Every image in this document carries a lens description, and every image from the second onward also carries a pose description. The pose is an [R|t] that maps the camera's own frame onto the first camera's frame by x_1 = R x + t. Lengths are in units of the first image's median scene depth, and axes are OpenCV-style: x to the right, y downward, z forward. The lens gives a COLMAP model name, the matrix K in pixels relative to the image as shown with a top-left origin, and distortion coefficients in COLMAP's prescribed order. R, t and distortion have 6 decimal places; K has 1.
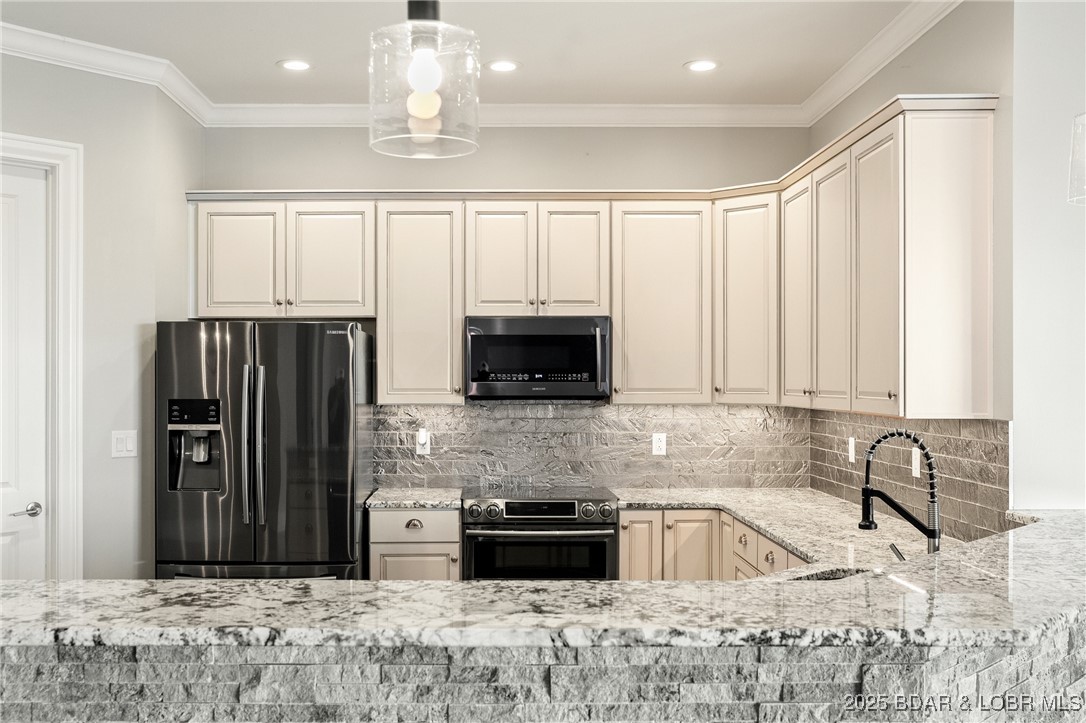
lens RADIAL K [[1095.6, 0, 497.9], [0, 1095.6, 376.8], [0, 0, 1]] dist [-0.035107, 0.004461]
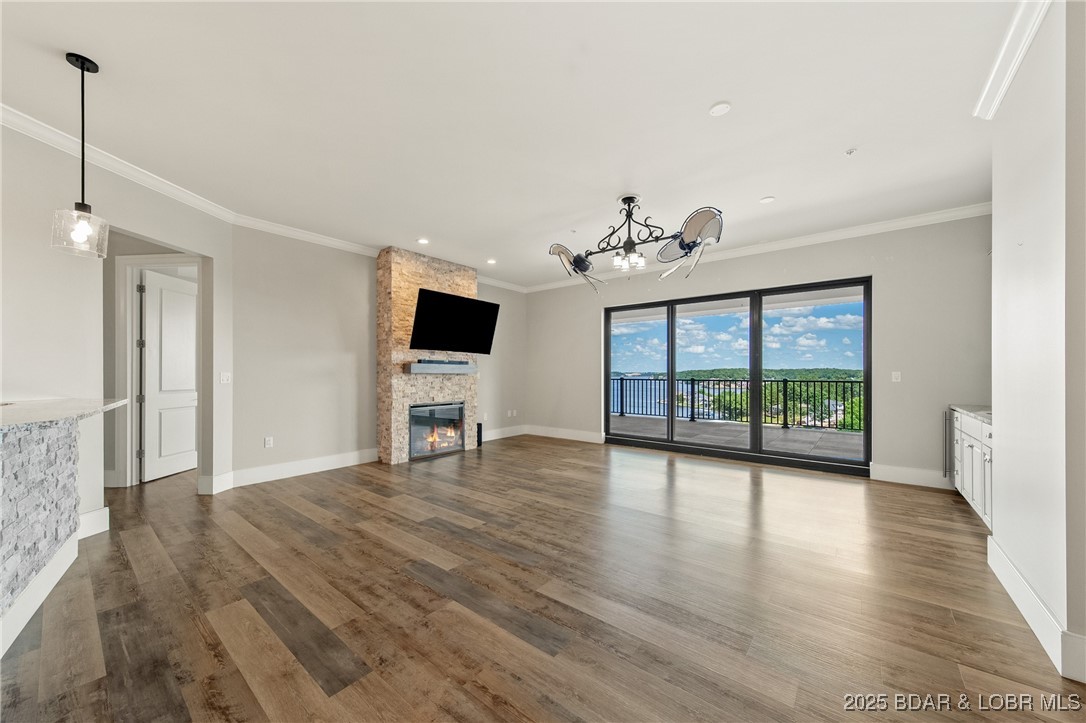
lens RADIAL K [[394.1, 0, 541.1], [0, 394.1, 371.3], [0, 0, 1]] dist [0.000658, -0.000071]
pose [[0.100689, 0.005905, 0.994900, -0.090391], [0.000153, 0.999982, -0.005951, 0.051678], [-0.994918, 0.000751, 0.100687, -0.036689]]
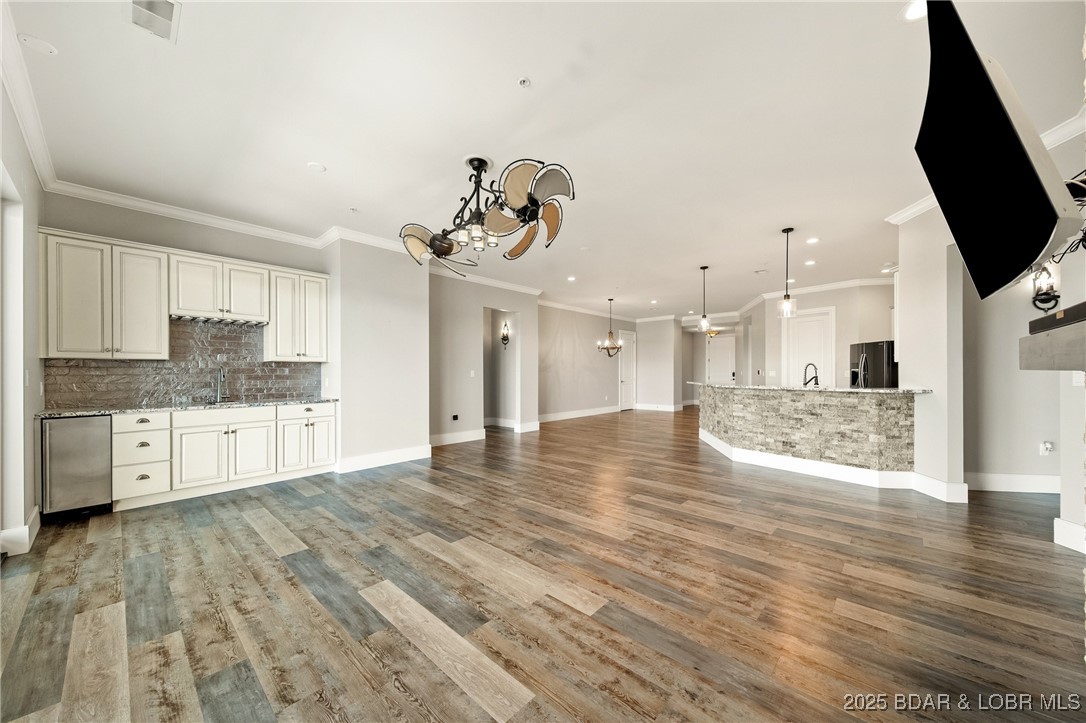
lens RADIAL K [[389.4, 0, 539.9], [0, 389.4, 367.7], [0, 0, 1]] dist [0.005690, -0.000427]
pose [[-0.167776, -0.010069, -0.985774, 1.334072], [0.001369, 0.999944, -0.010447, 0.050582], [0.985824, -0.003103, -0.167753, 0.077094]]
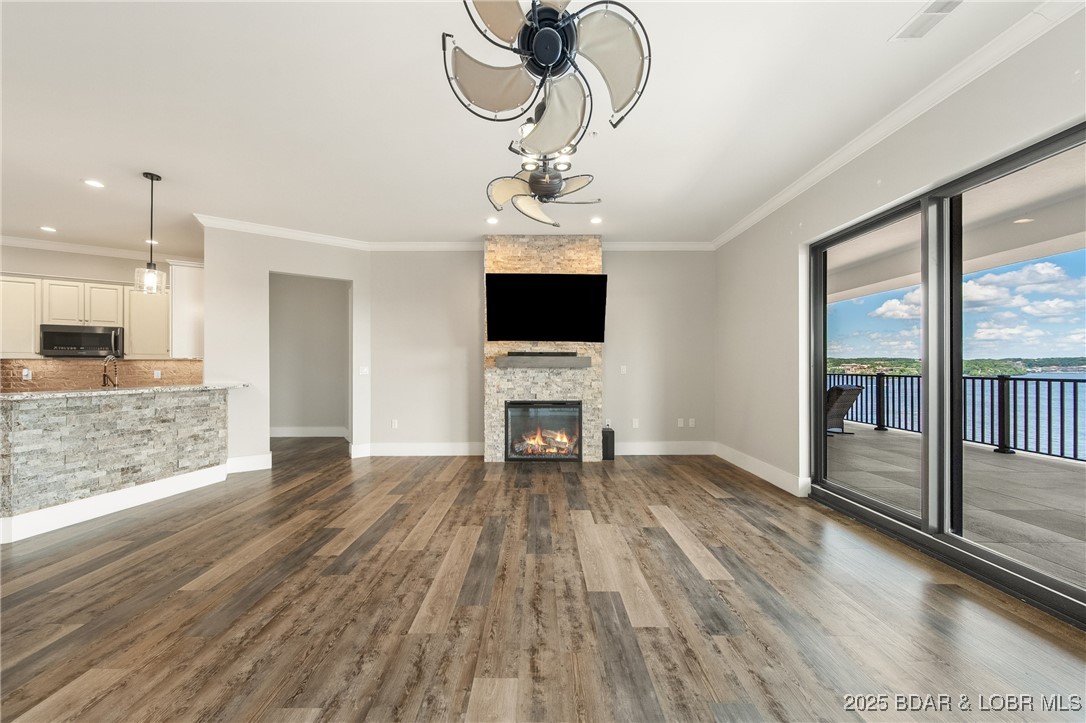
lens RADIAL K [[393.0, 0, 540.6], [0, 393.0, 366.2], [0, 0, 1]] dist [-0.000219, -0.000476]
pose [[0.832820, -0.000060, 0.553544, 0.484612], [0.000256, 1.000000, -0.000275, 0.048398], [-0.553544, 0.000371, 0.832820, -0.459484]]
